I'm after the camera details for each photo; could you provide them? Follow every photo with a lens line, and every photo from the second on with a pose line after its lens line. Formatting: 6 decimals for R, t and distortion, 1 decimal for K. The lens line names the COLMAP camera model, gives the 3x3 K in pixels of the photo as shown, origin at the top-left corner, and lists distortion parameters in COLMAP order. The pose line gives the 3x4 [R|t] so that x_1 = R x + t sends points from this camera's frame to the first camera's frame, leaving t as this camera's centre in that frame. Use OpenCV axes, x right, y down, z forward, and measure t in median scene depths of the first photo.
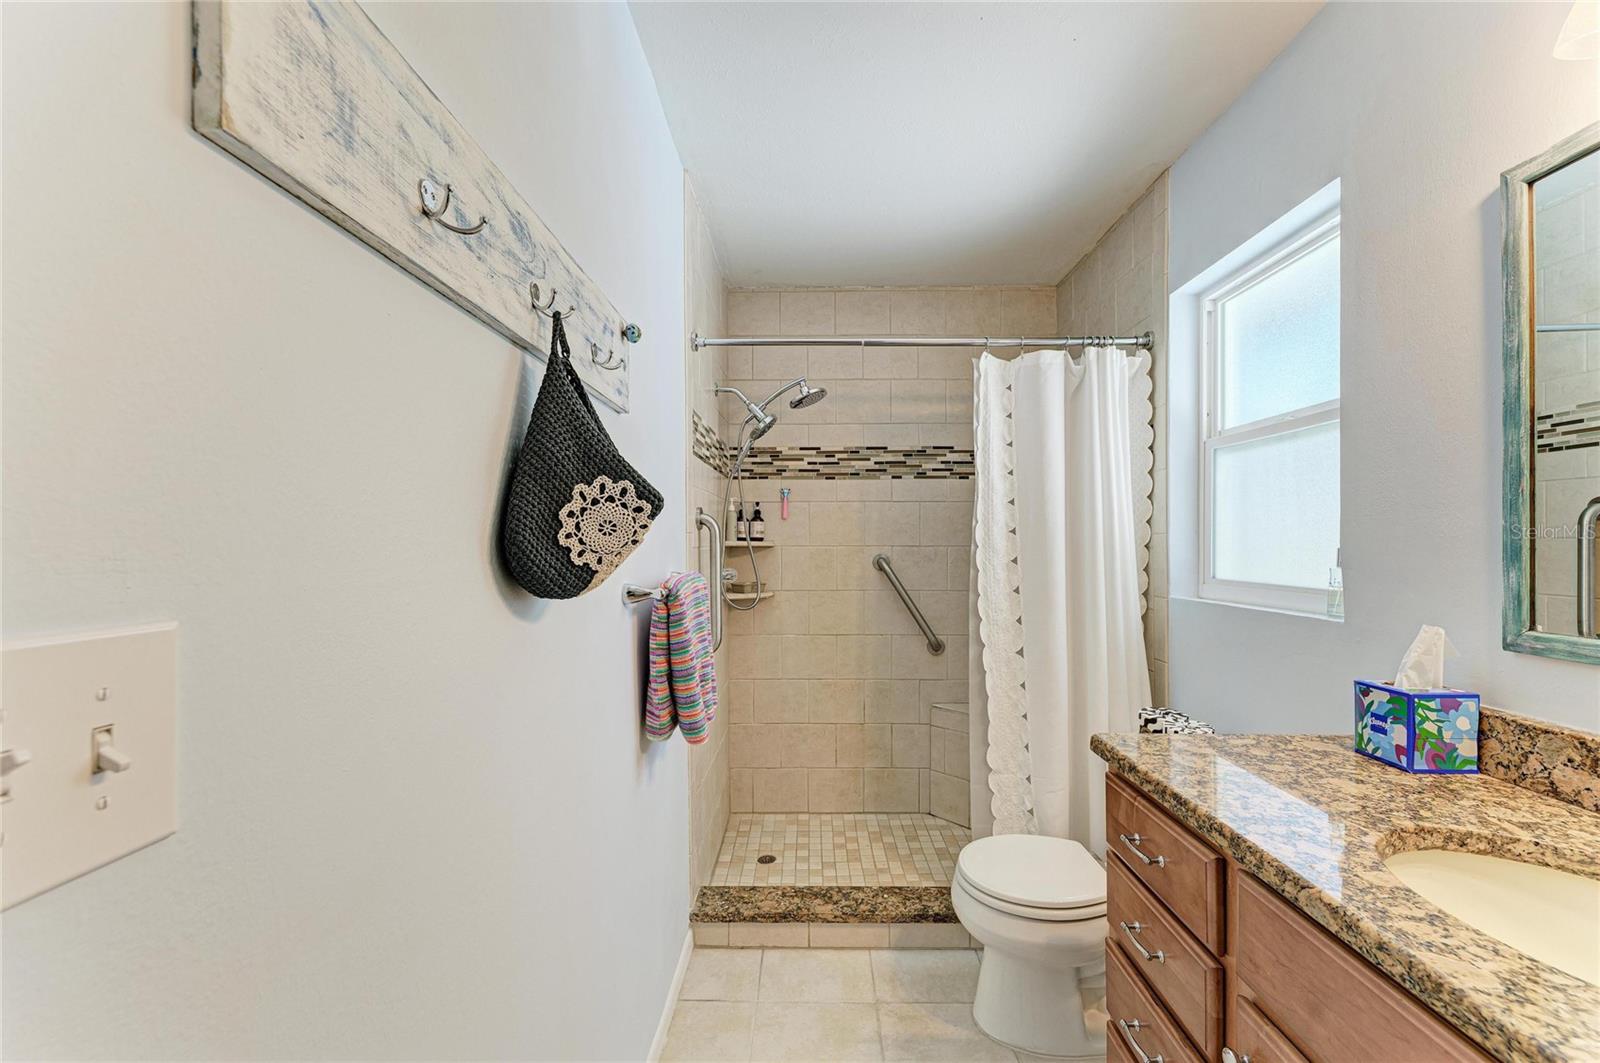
lens RADIAL K [[631.6, 0, 813.7], [0, 631.6, 539.4], [0, 0, 1]] dist [0.019902, -0.006660]
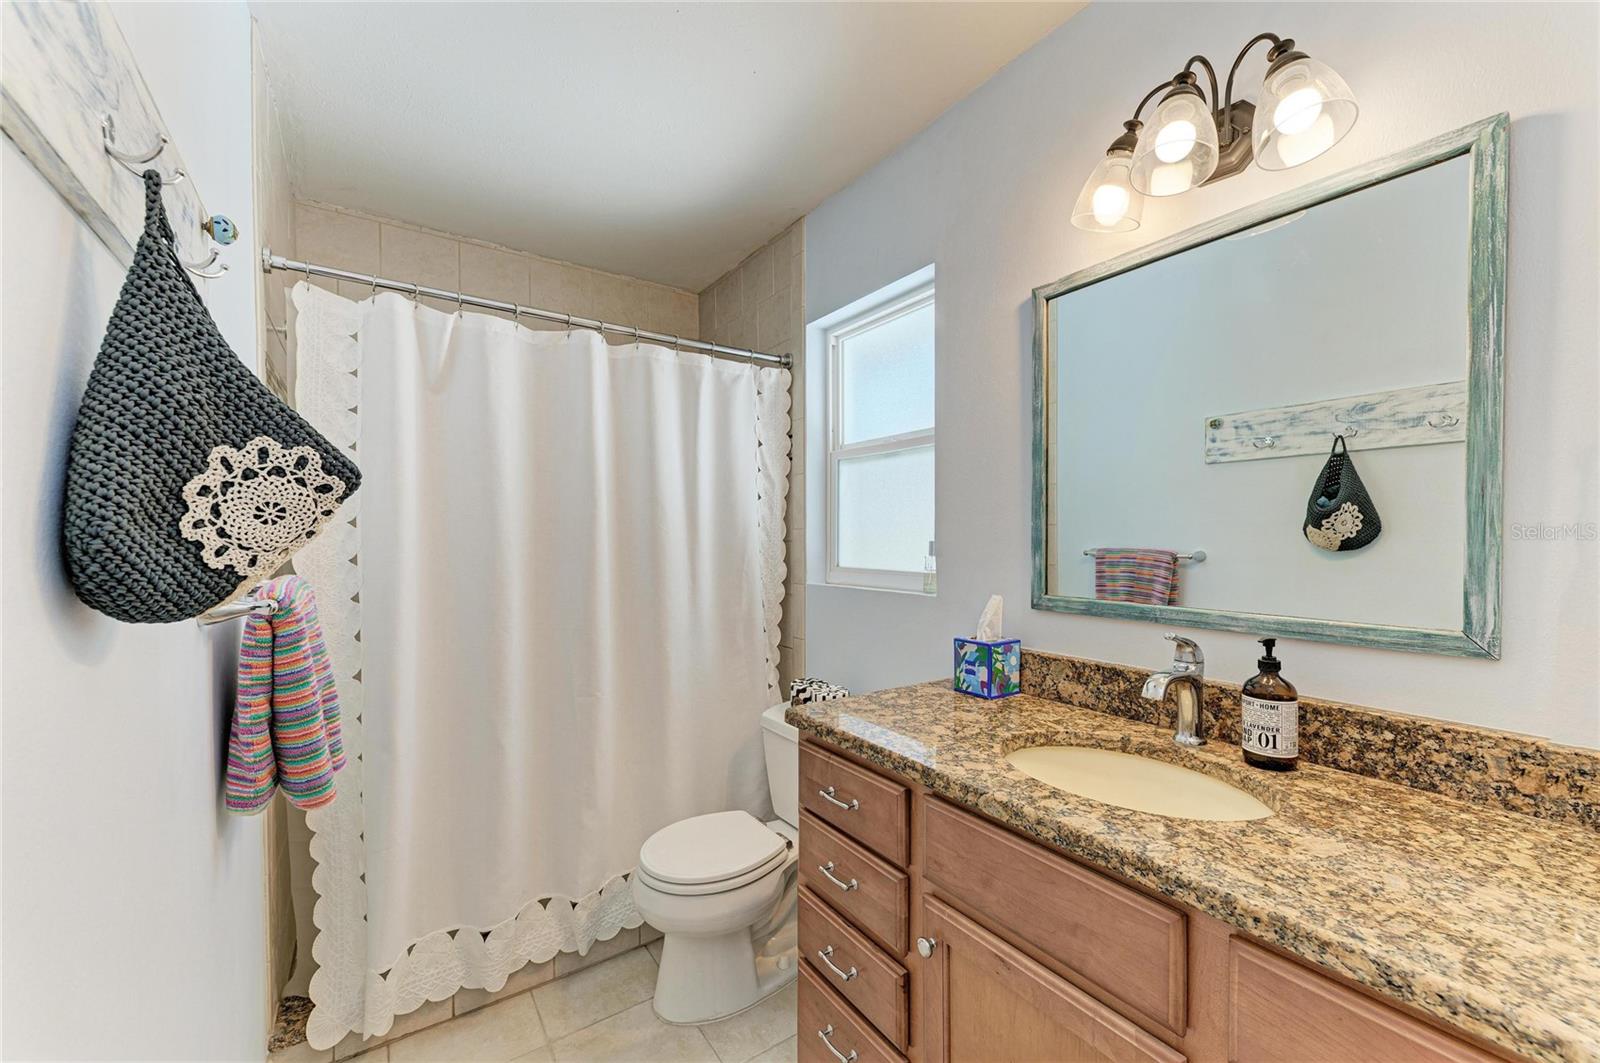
lens RADIAL K [[629.2, 0, 805.2], [0, 629.2, 539.8], [0, 0, 1]] dist [0.018592, -0.006105]
pose [[0.823447, -0.001114, 0.567393, -0.204101], [-0.003985, 0.999962, 0.007746, 0.002468], [-0.567380, -0.008639, 0.823411, 0.090593]]
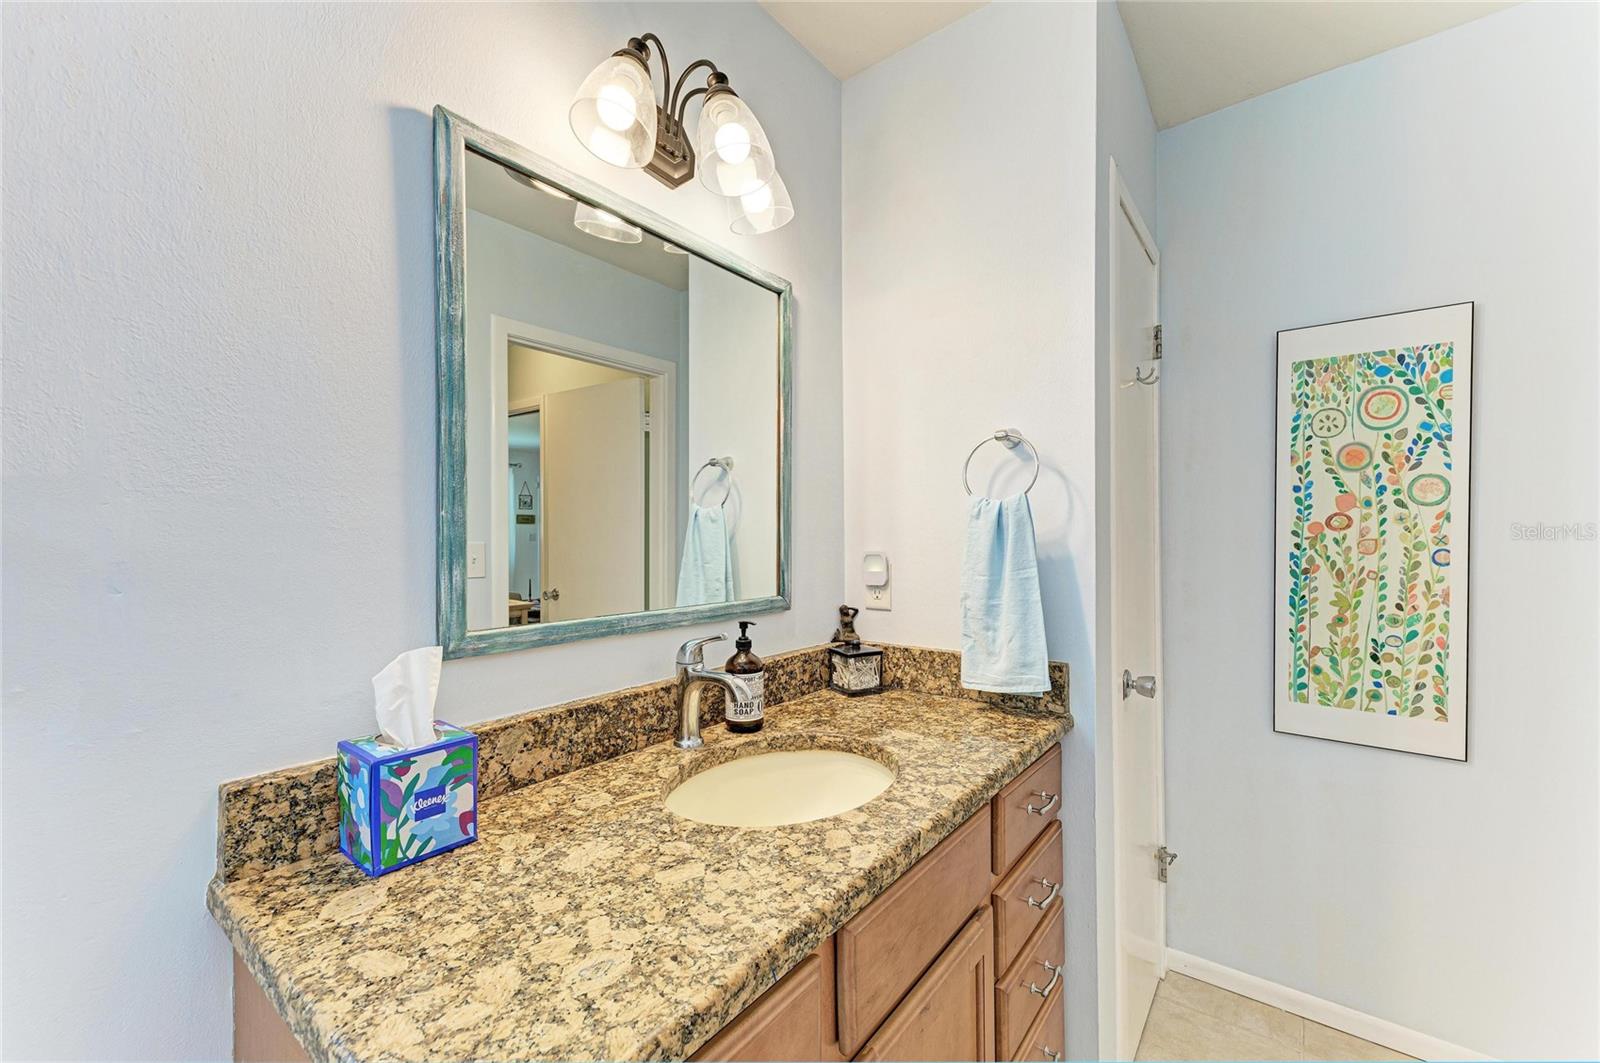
lens RADIAL K [[631.6, 0, 813.7], [0, 631.6, 539.4], [0, 0, 1]] dist [0.019902, -0.006660]
pose [[-0.797458, 0.002356, 0.603370, 0.167151], [0.000873, 0.999996, -0.002752, 0.012080], [-0.603374, -0.001668, -0.797456, 1.434656]]
